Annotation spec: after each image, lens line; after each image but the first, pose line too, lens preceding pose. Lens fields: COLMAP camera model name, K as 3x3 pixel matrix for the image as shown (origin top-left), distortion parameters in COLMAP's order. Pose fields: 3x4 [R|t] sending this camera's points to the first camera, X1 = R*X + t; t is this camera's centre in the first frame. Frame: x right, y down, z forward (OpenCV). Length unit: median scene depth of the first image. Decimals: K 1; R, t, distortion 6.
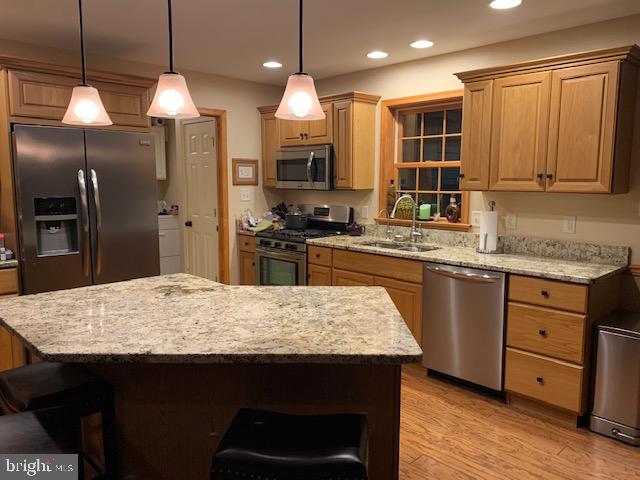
lens RADIAL K [[486.6, 0, 319.6], [0, 486.6, 236.7], [0, 0, 1]] dist [0.059187, -0.079705]
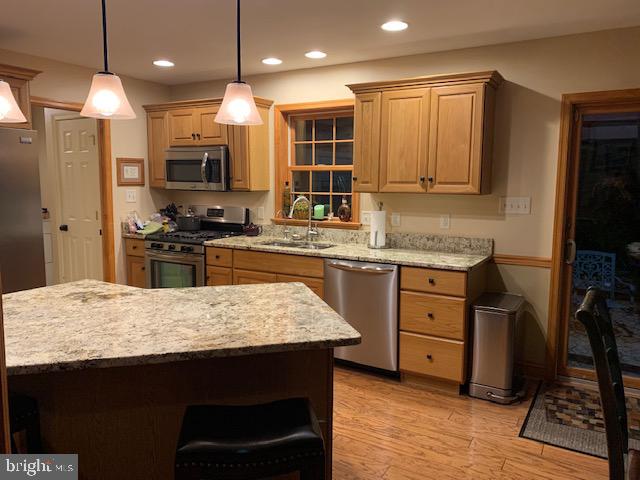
lens RADIAL K [[486.6, 0, 319.5], [0, 486.6, 236.2], [0, 0, 1]] dist [0.059187, -0.079705]
pose [[0.964283, -0.025164, 0.263678, -0.087498], [0.025938, 0.999663, 0.000544, 0.001918], [-0.263603, 0.006315, 0.964611, -0.033533]]
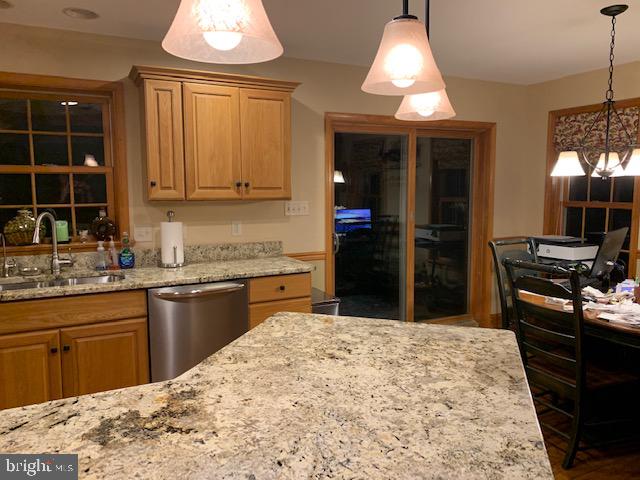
lens RADIAL K [[486.6, 0, 320.3], [0, 486.6, 236.6], [0, 0, 1]] dist [0.059187, -0.079705]
pose [[0.298983, -0.103649, 0.948613, -0.525113], [0.119302, 0.990344, 0.070607, -0.066336], [-0.946771, 0.092061, 0.308462, 0.520974]]
